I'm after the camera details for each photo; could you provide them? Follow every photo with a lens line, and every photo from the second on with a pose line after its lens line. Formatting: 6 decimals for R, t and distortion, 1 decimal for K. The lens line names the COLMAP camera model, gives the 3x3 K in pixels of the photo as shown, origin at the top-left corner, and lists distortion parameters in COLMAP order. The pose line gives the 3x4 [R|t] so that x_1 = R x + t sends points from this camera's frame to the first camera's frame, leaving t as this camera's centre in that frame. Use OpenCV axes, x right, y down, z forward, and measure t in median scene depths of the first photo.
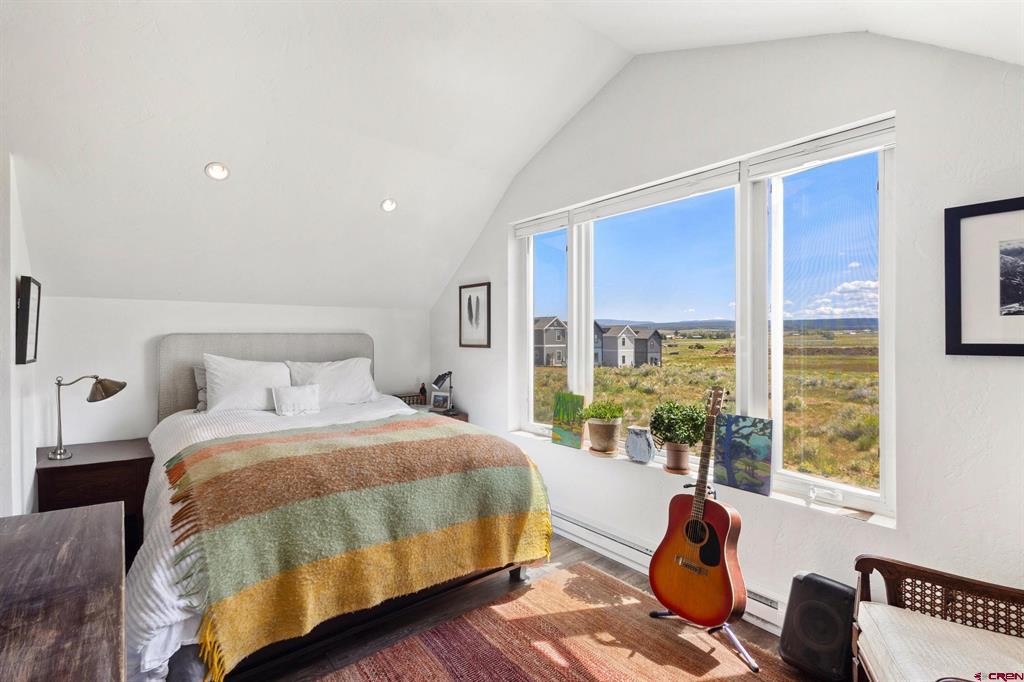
lens RADIAL K [[465.4, 0, 502.3], [0, 465.4, 334.9], [0, 0, 1]] dist [0.003958, 0.001186]
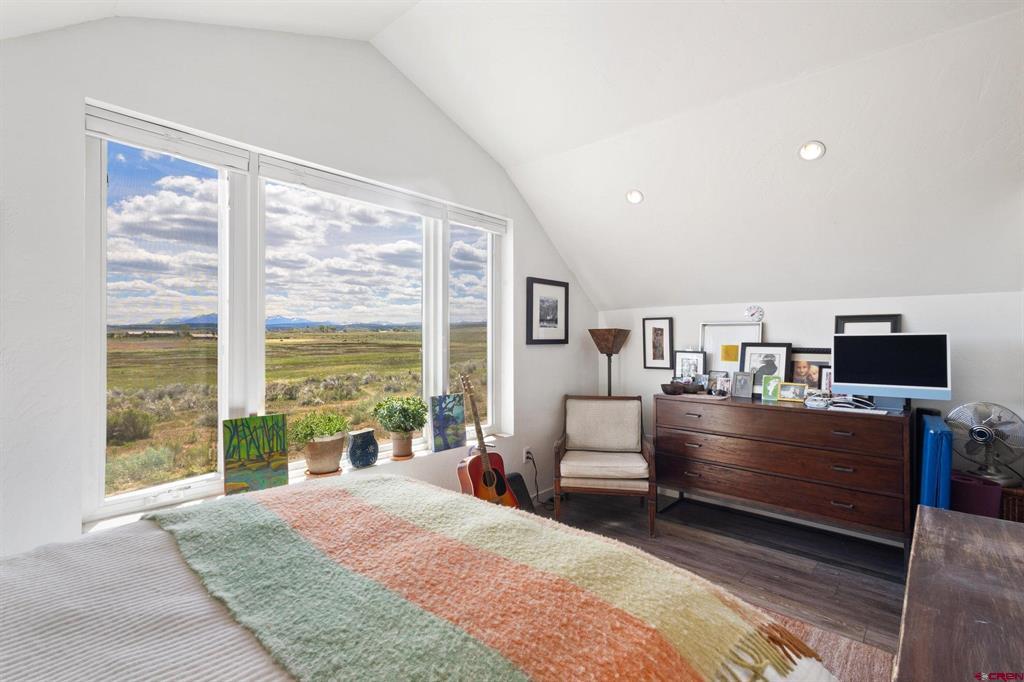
lens RADIAL K [[465.4, 0, 519.6], [0, 465.4, 339.5], [0, 0, 1]] dist [0.003958, 0.001186]
pose [[-0.151308, -0.003129, 0.988482, -0.858958], [-0.003747, 0.999990, 0.002592, 0.010451], [-0.988480, -0.003311, -0.151318, 1.017588]]
